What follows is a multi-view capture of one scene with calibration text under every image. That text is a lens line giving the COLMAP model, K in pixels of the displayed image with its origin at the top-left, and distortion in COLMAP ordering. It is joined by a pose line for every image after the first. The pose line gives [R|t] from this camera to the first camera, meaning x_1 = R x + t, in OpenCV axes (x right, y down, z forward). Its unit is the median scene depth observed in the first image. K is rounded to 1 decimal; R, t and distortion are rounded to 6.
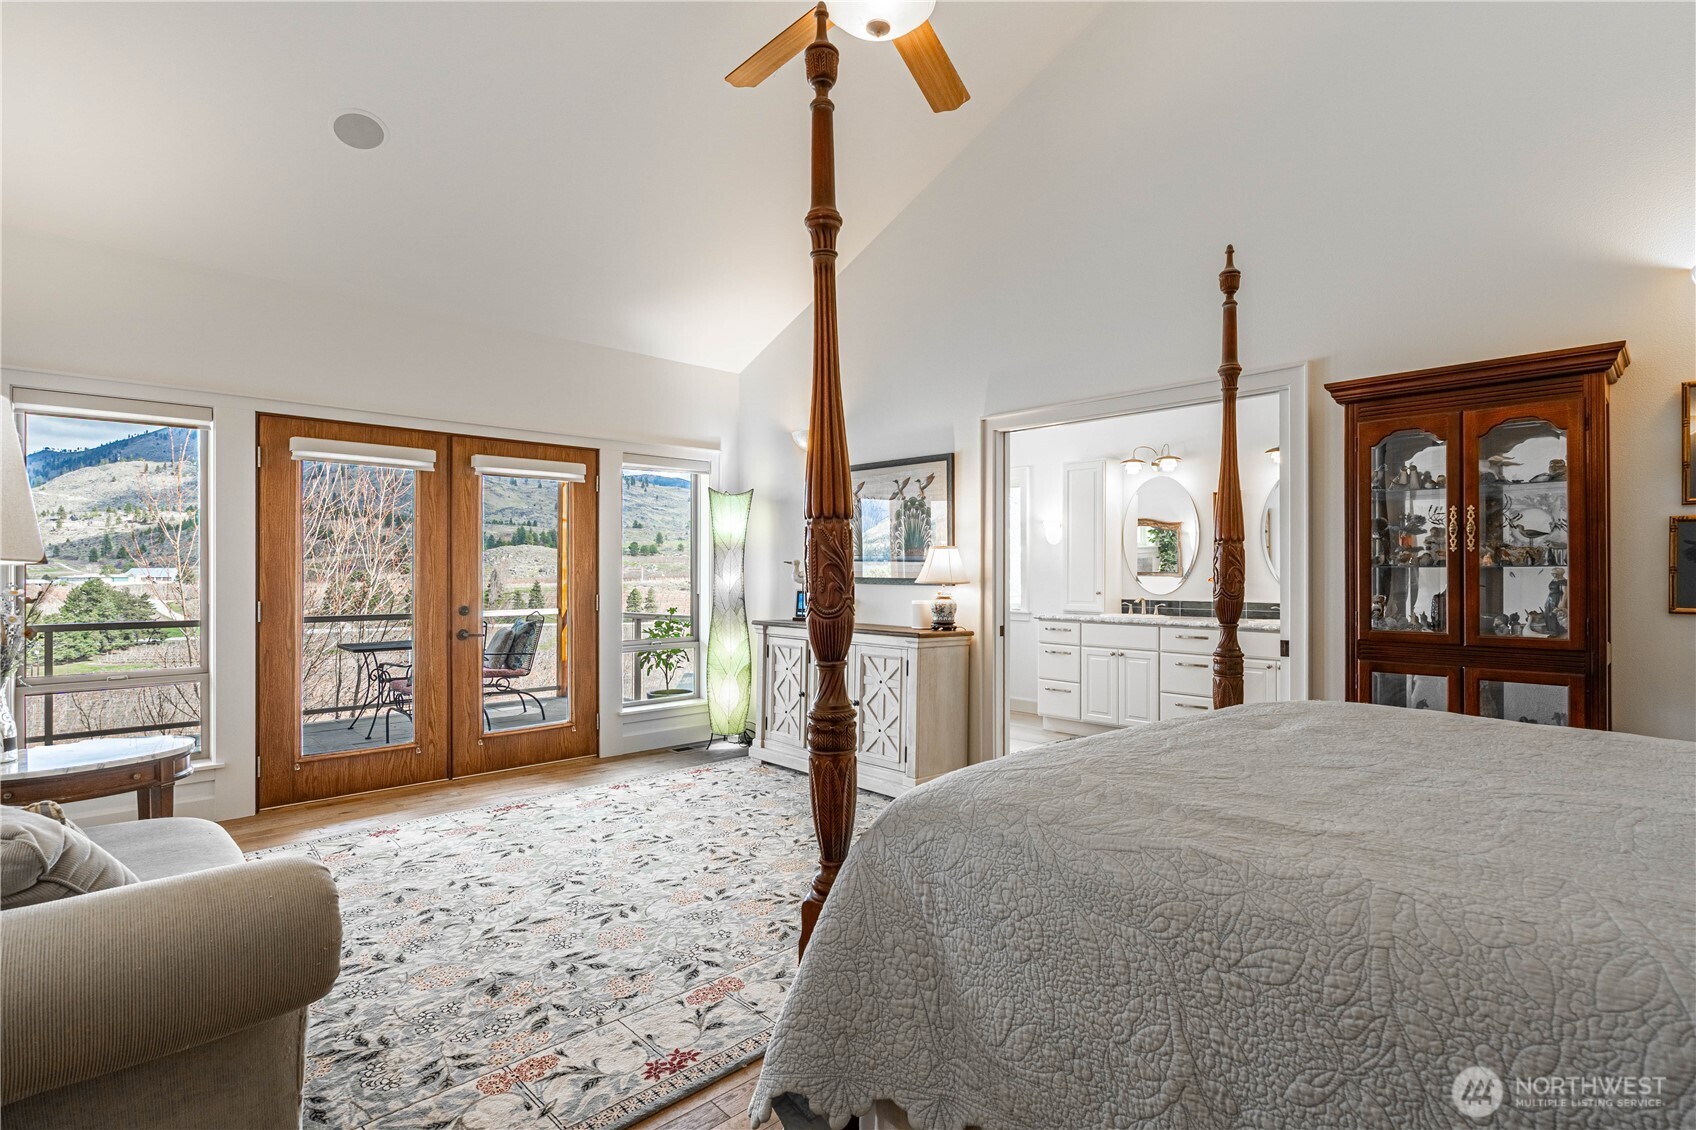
lens RADIAL K [[808.0, 0, 848.0], [0, 808.0, 565.0], [0, 0, 1]] dist [-0.001363, -0.000037]
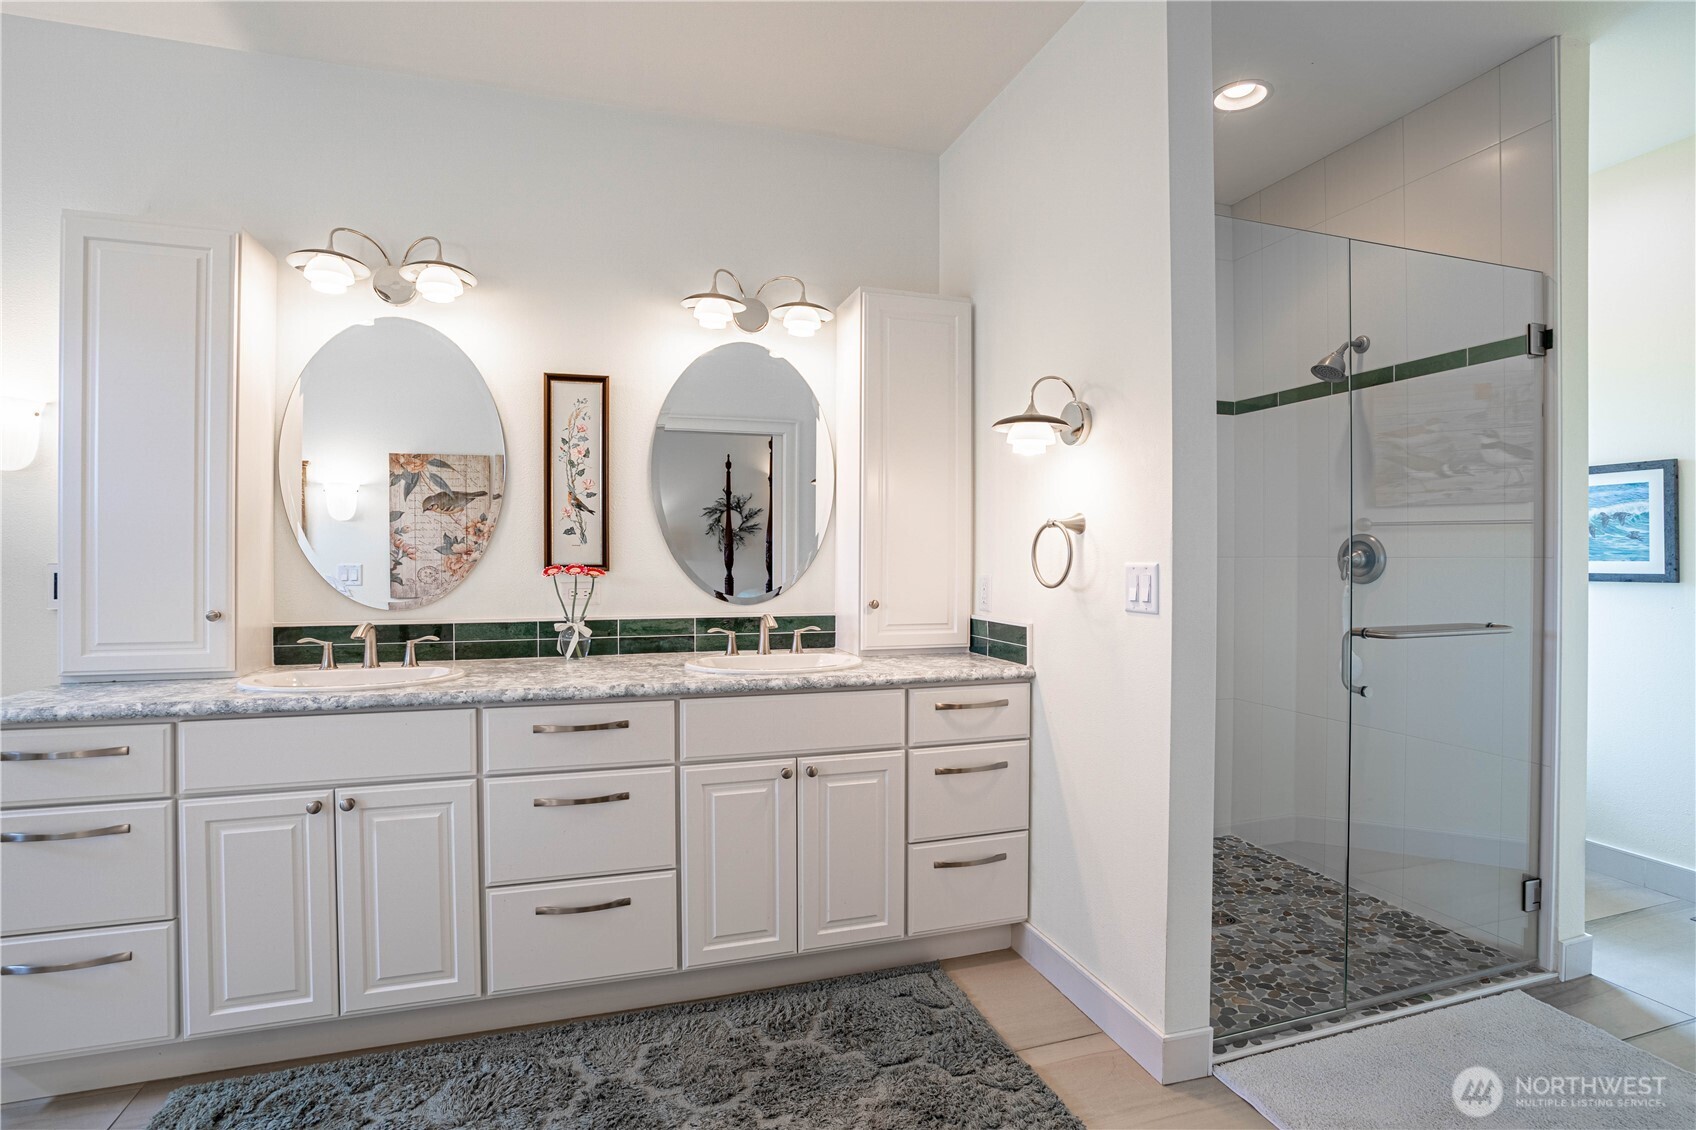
lens RADIAL K [[808.0, 0, 848.0], [0, 808.0, 565.0], [0, 0, 1]] dist [-0.001363, -0.000037]
pose [[0.430050, -0.019970, 0.902584, 0.126194], [-0.006680, 0.999658, 0.025301, 0.004022], [-0.902780, -0.016910, 0.429769, 0.646849]]
